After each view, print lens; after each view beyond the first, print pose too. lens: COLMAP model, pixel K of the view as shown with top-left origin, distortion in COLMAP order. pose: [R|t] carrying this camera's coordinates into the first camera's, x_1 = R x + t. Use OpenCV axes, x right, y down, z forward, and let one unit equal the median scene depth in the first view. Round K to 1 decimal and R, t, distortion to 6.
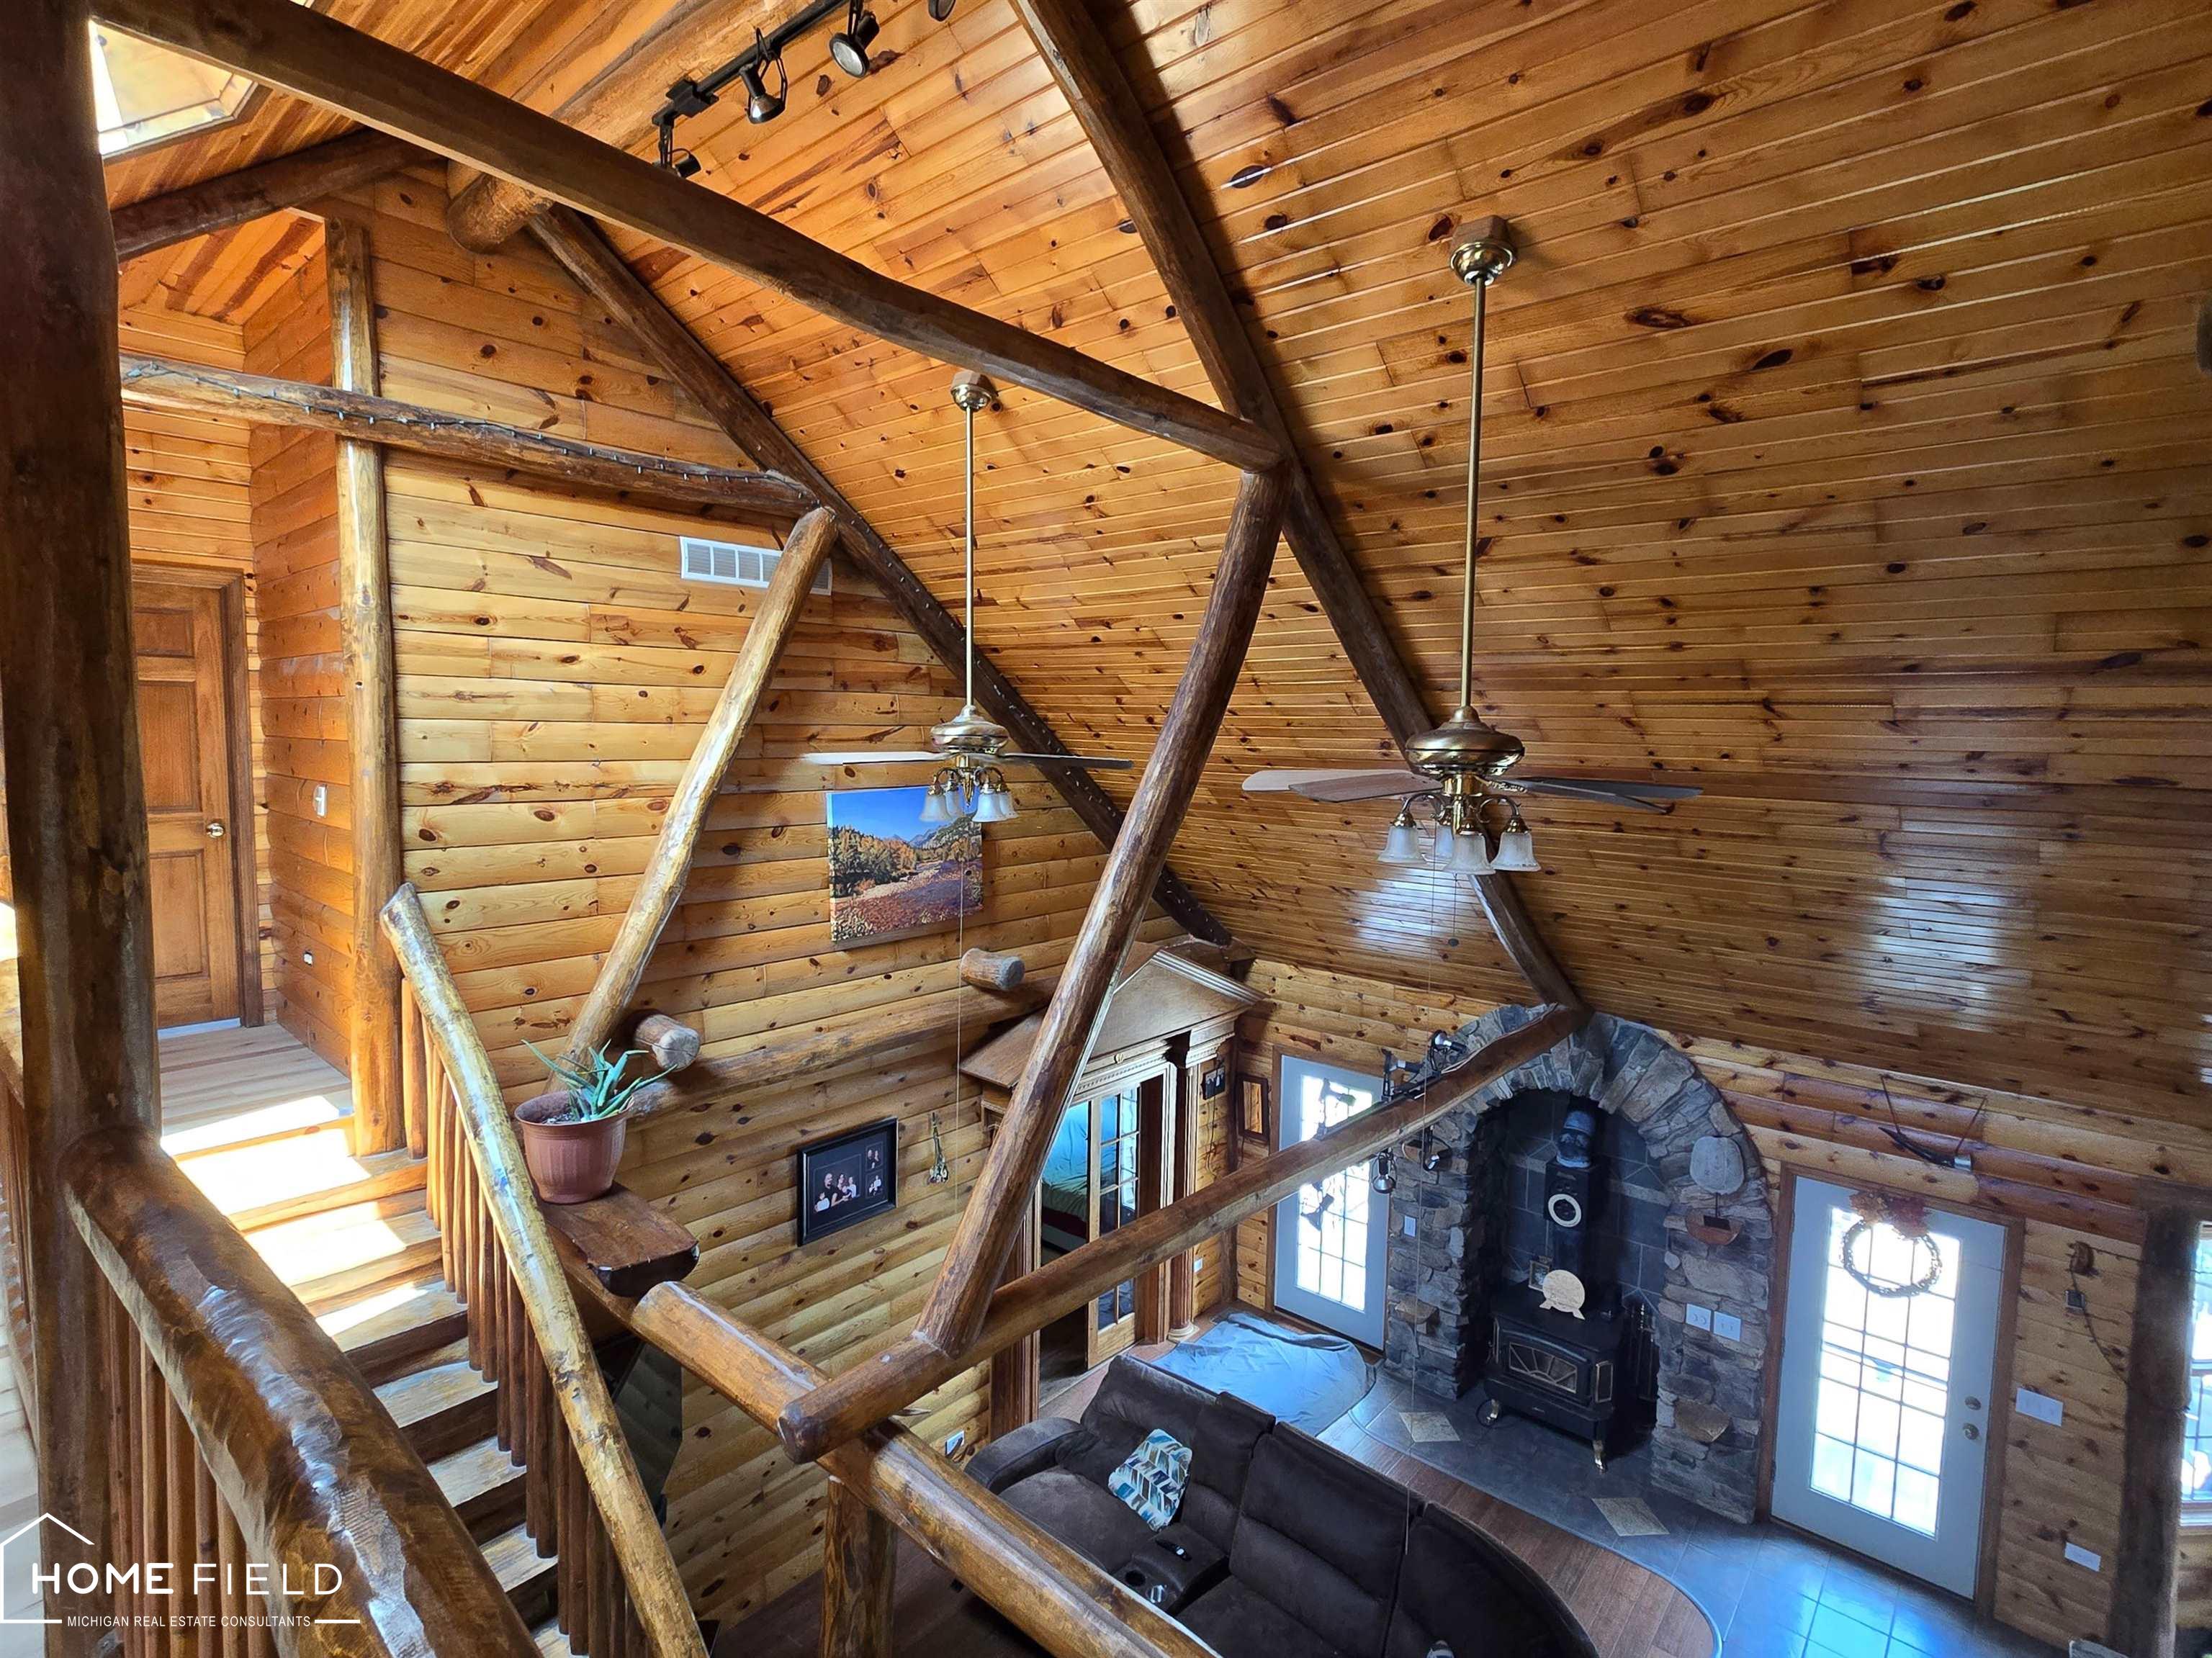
lens RADIAL K [[1066.8, 0, 1106.0], [0, 1066.8, 829.0], [0, 0, 1]] dist [0.005099, 0.001157]
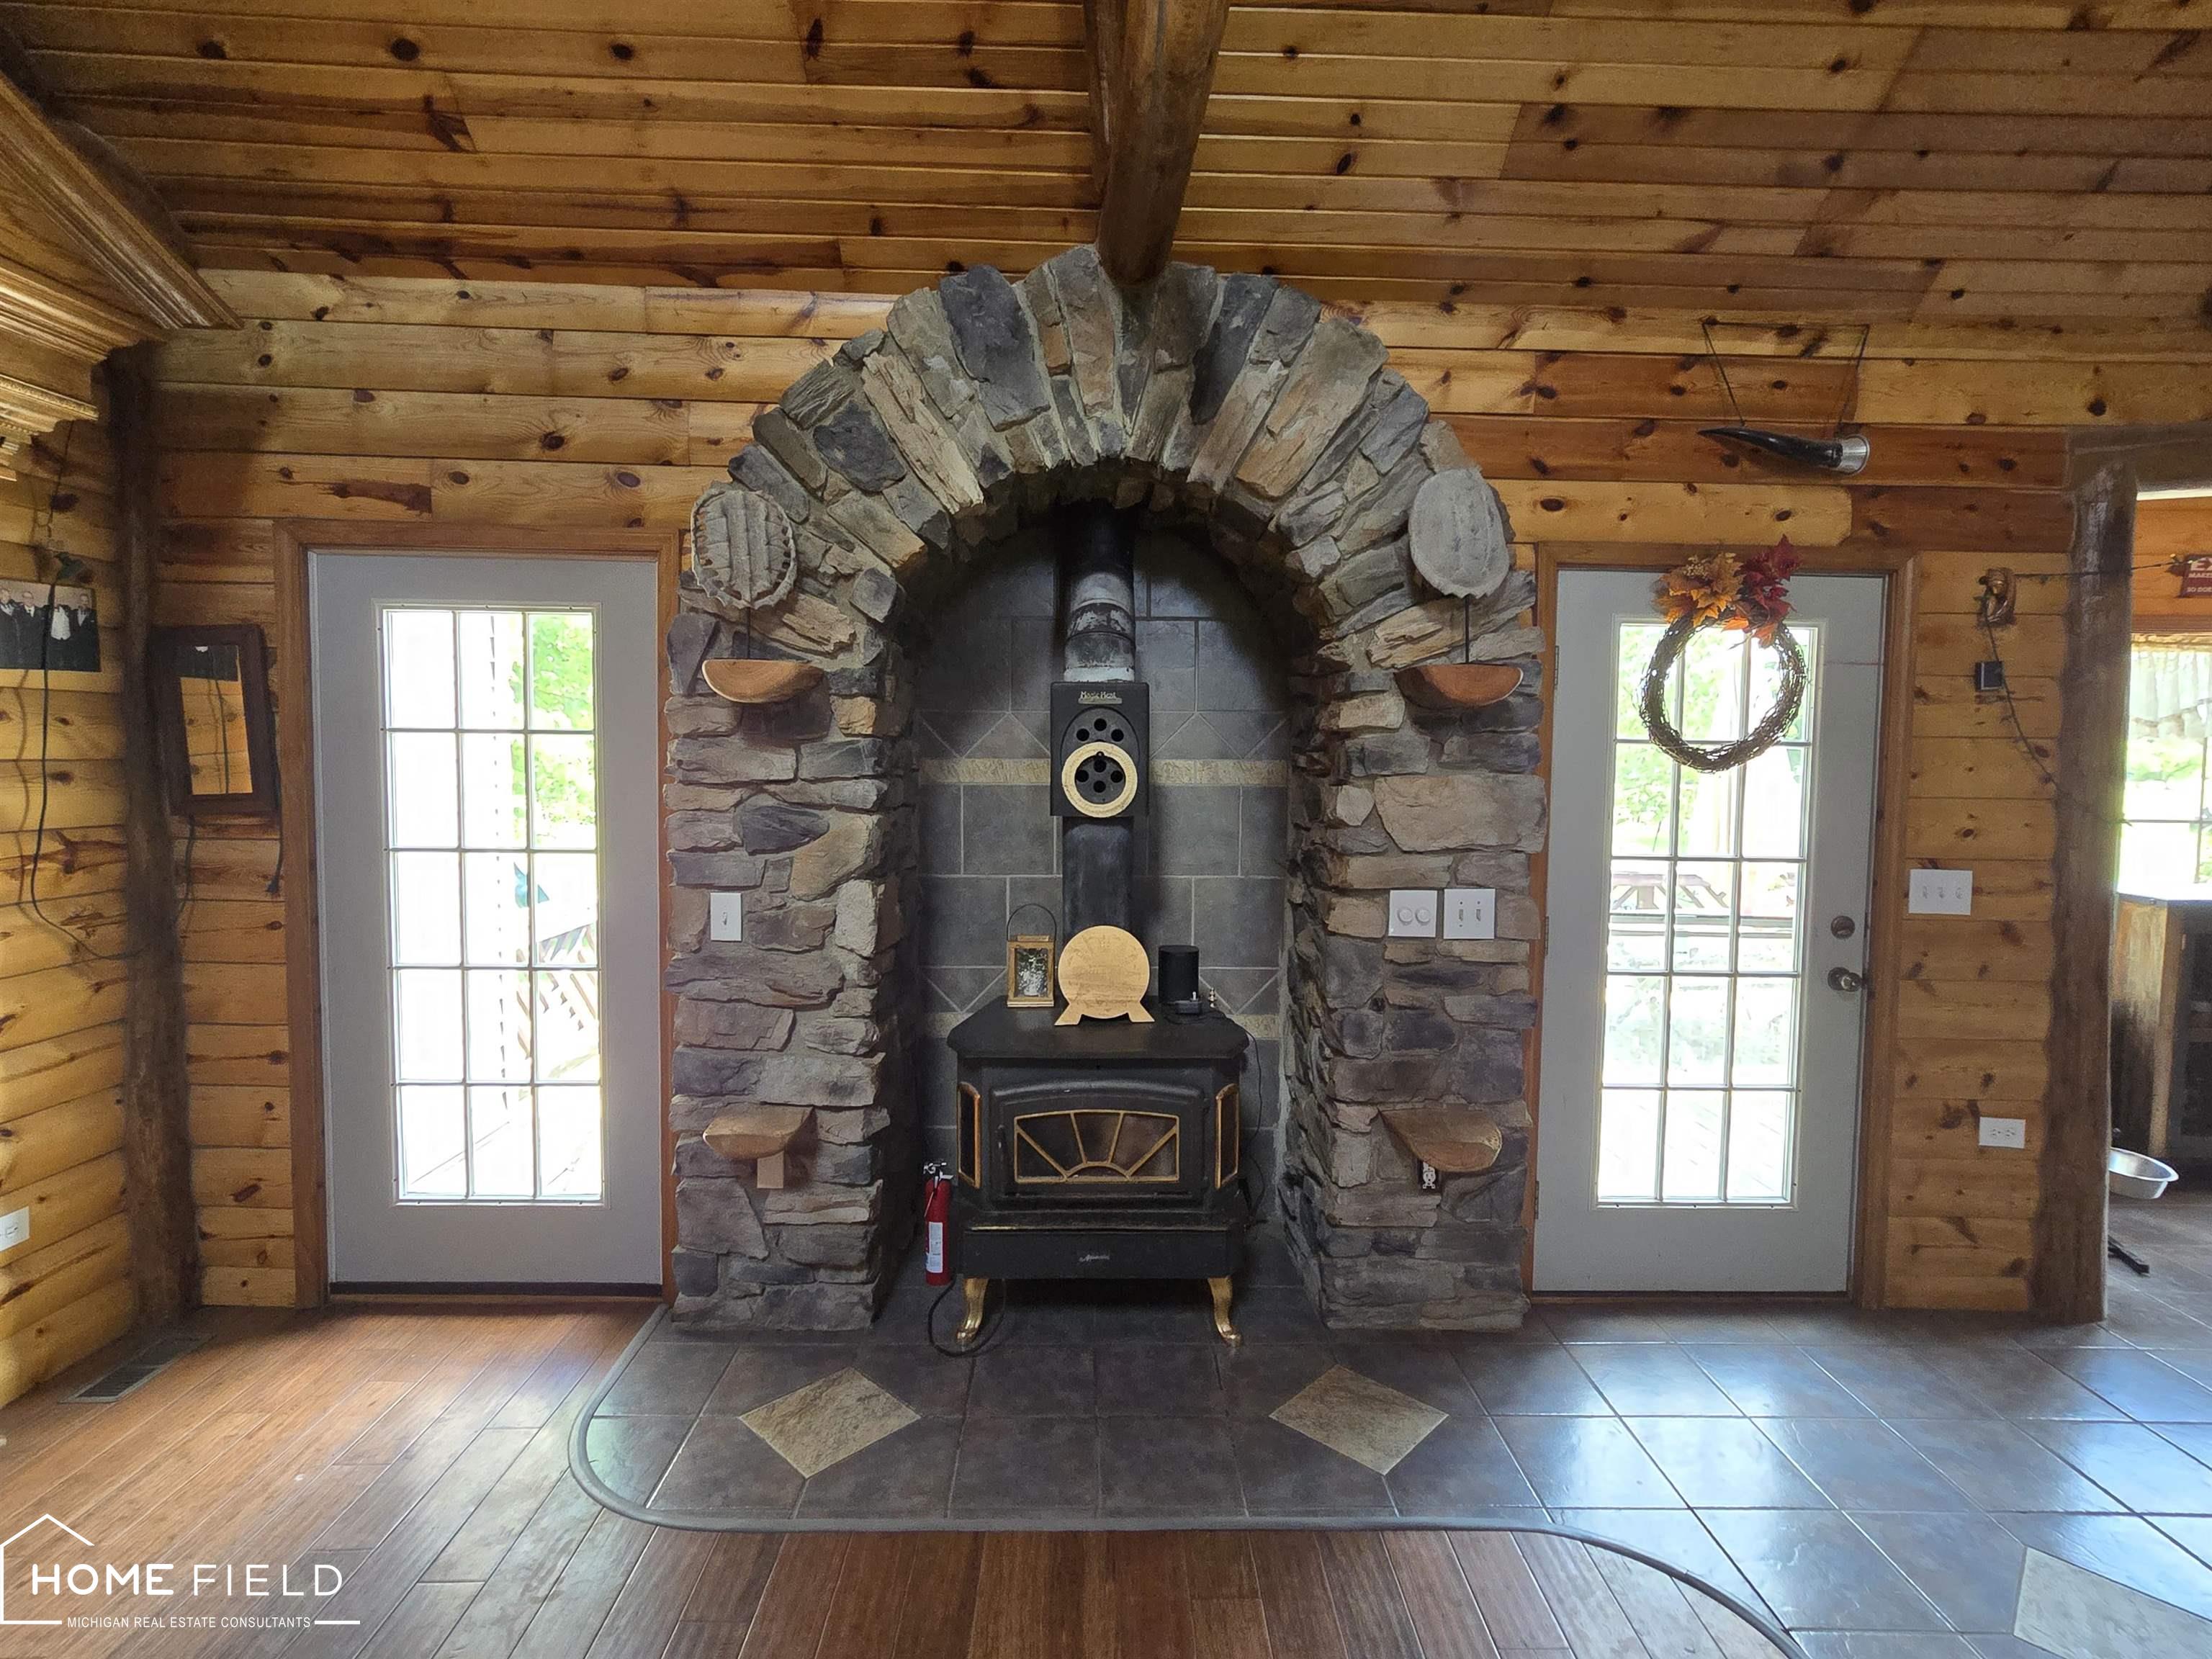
lens RADIAL K [[1060.6, 0, 1106.0], [0, 1060.6, 829.5], [0, 0, 1]] dist [-0.003251, -0.000396]
pose [[0.742179, -0.044458, 0.668725, 0.152509], [0.050511, 0.998670, 0.010334, 0.384610], [-0.668296, 0.026109, 0.743438, 0.708261]]
